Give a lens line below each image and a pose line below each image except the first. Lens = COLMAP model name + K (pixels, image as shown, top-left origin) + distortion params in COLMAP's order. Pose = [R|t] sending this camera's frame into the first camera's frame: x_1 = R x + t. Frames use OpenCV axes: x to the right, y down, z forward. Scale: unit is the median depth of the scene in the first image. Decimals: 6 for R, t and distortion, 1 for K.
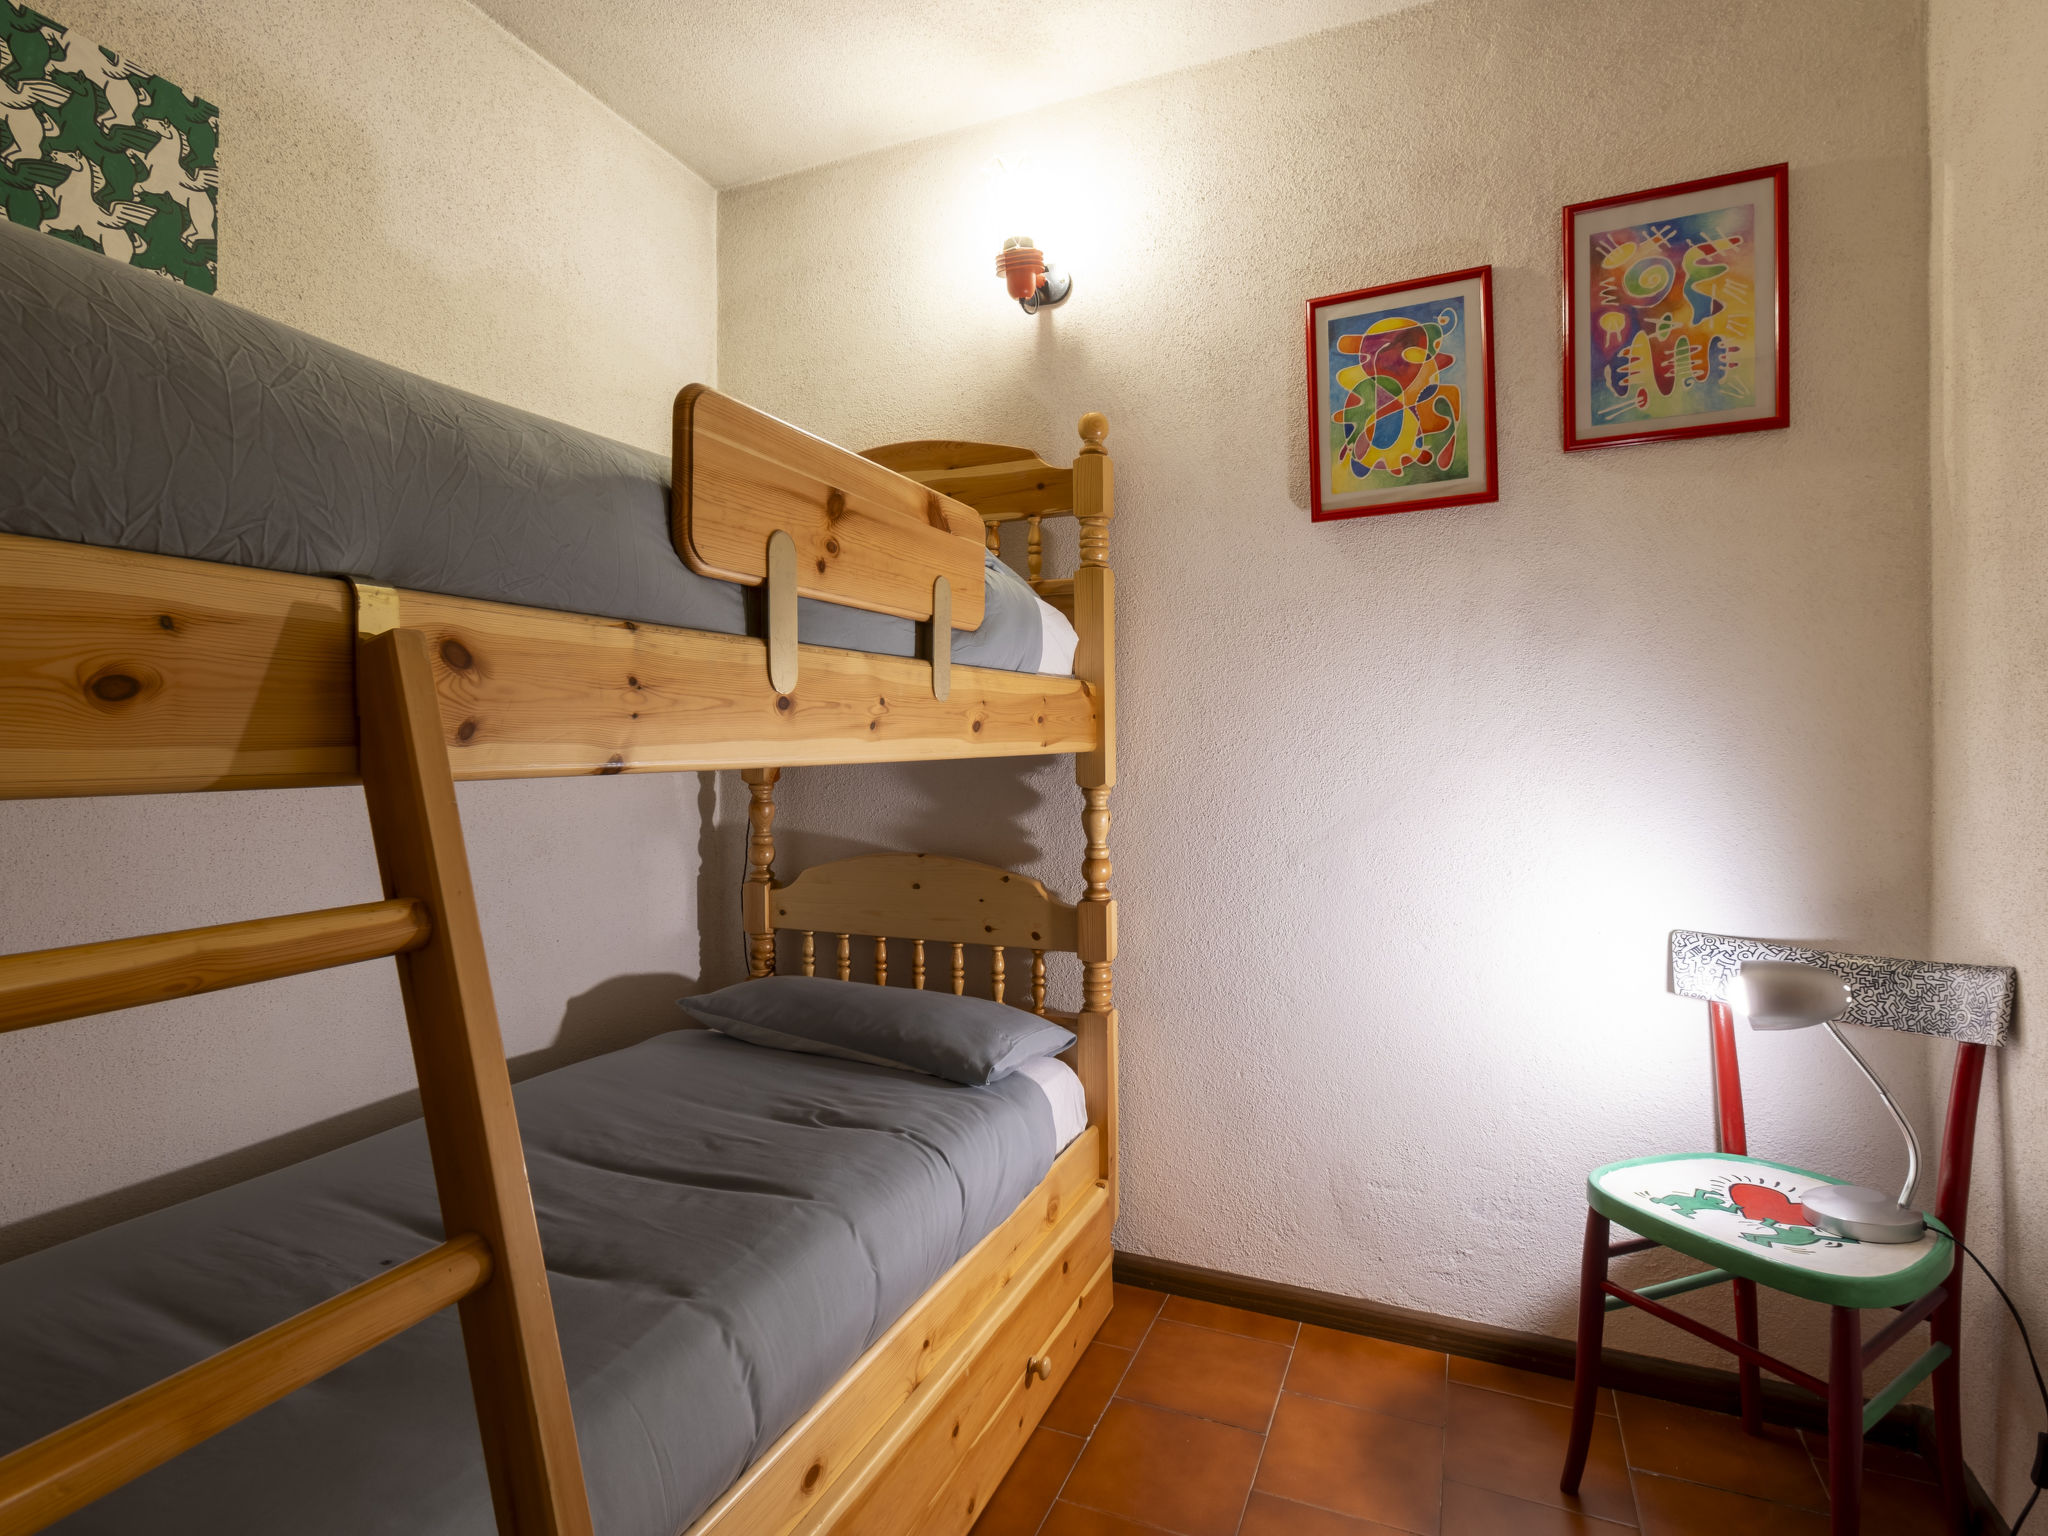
lens RADIAL K [[1054.8, 0, 1026.7], [0, 1054.8, 753.3], [0, 0, 1]] dist [0.004166, -0.002284]
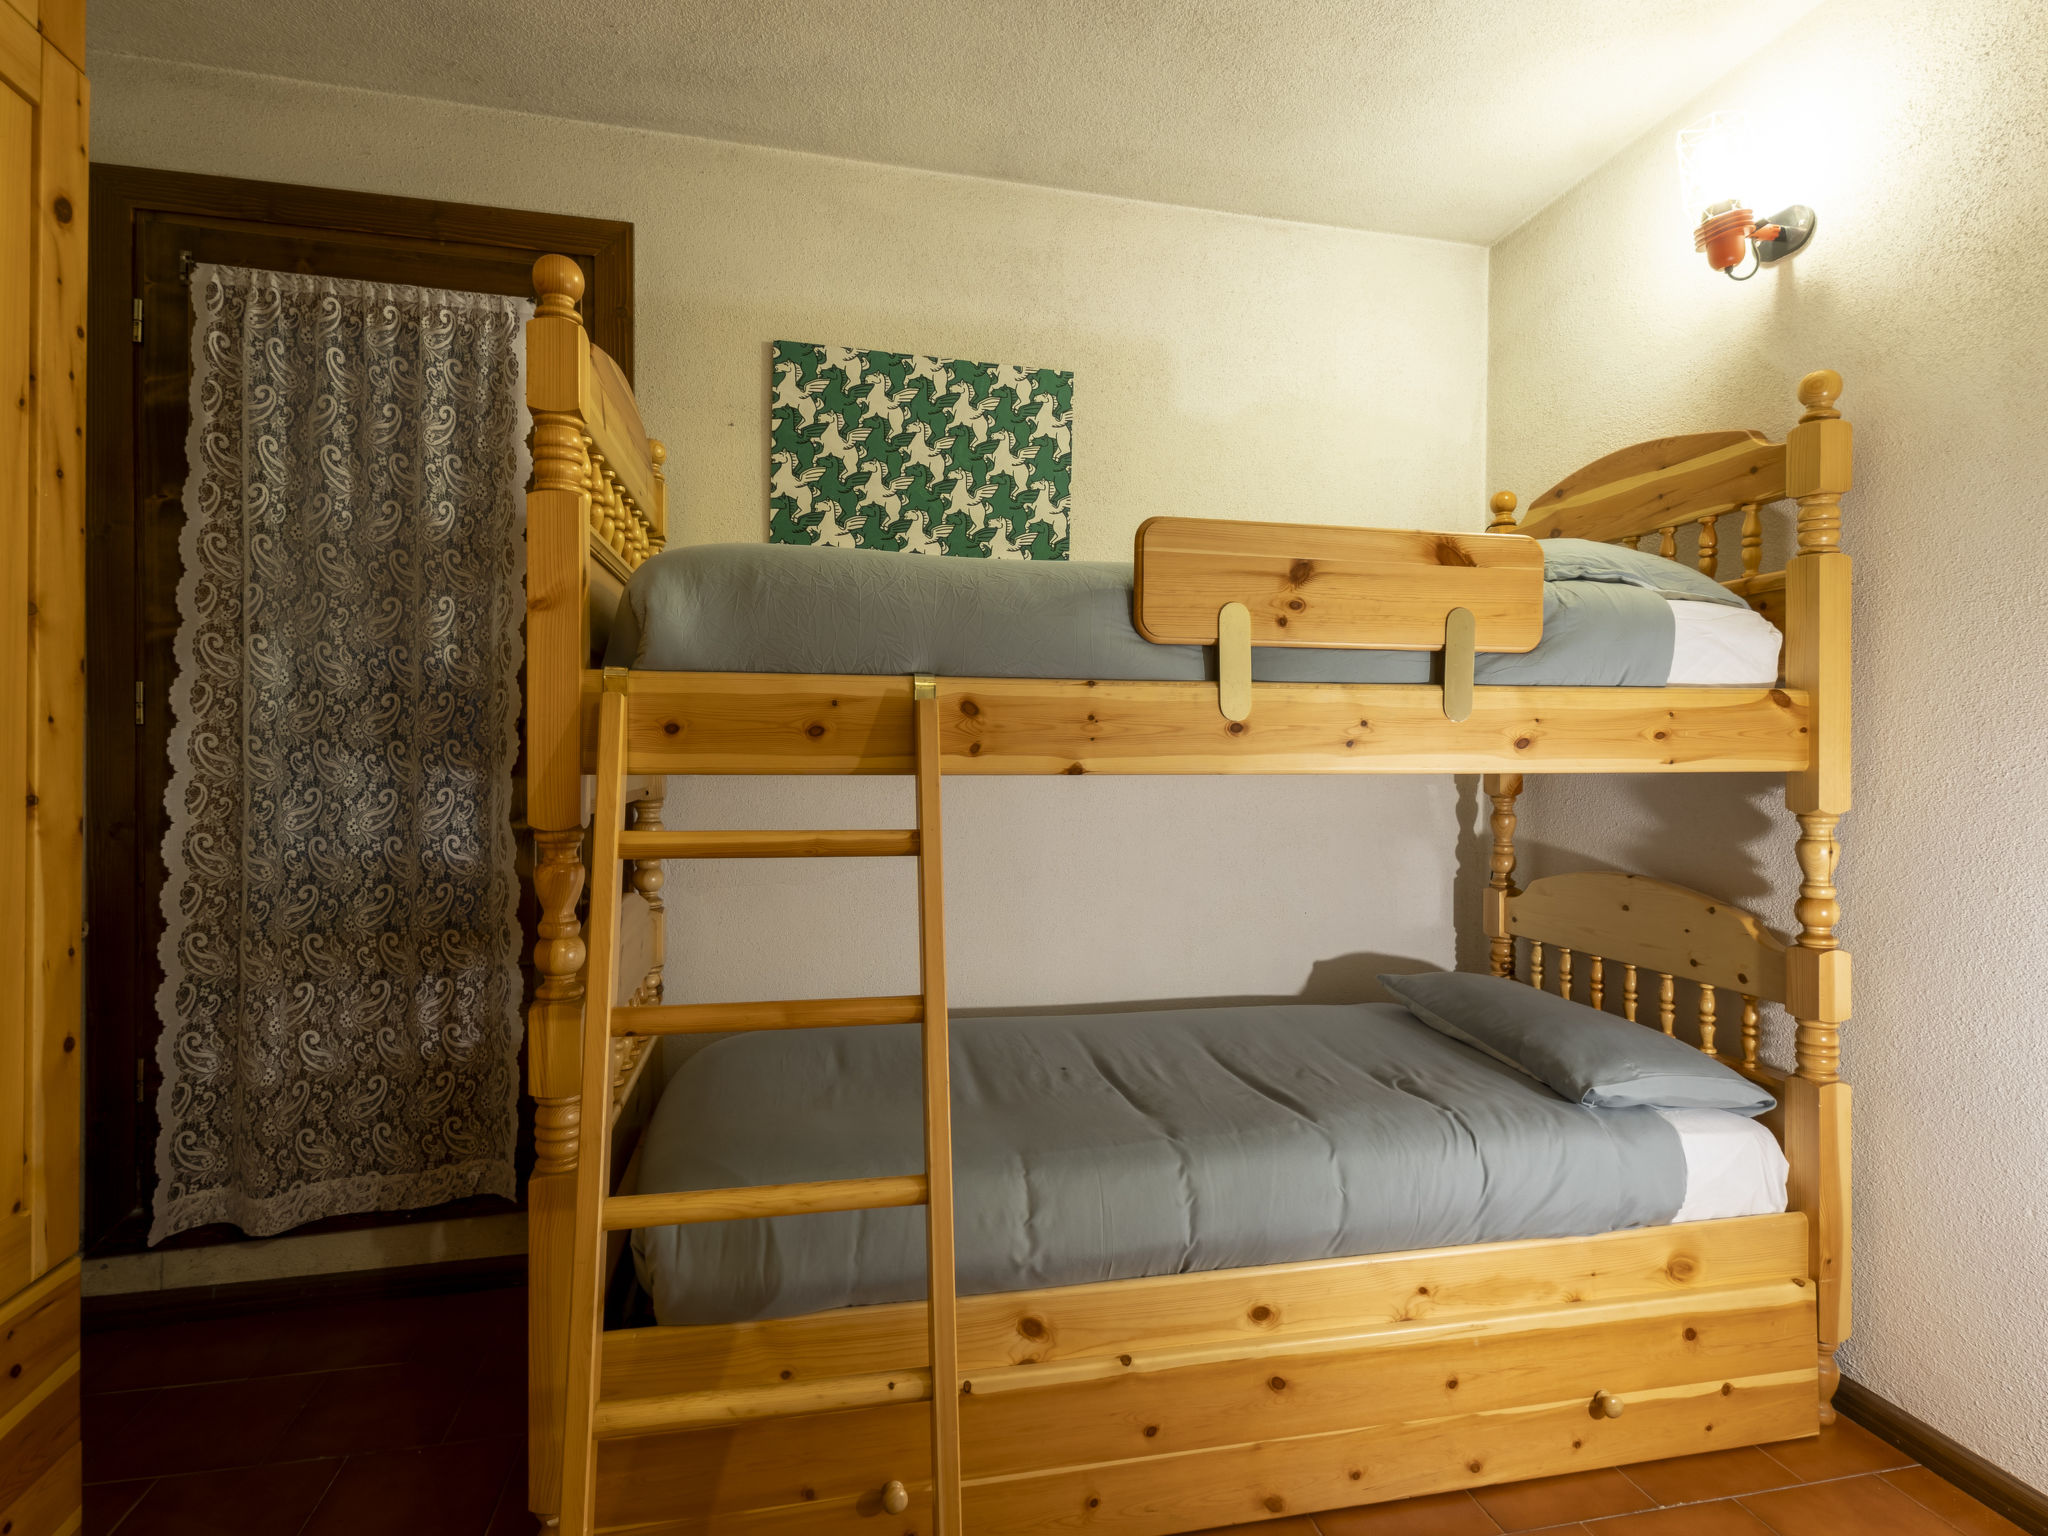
lens RADIAL K [[1054.8, 0, 1026.7], [0, 1054.8, 753.3], [0, 0, 1]] dist [0.004166, -0.002284]
pose [[0.576281, 0.005062, -0.817236, 0.420049], [-0.015820, 0.999863, -0.004962, -0.001878], [0.817098, 0.015788, 0.576282, -0.004298]]
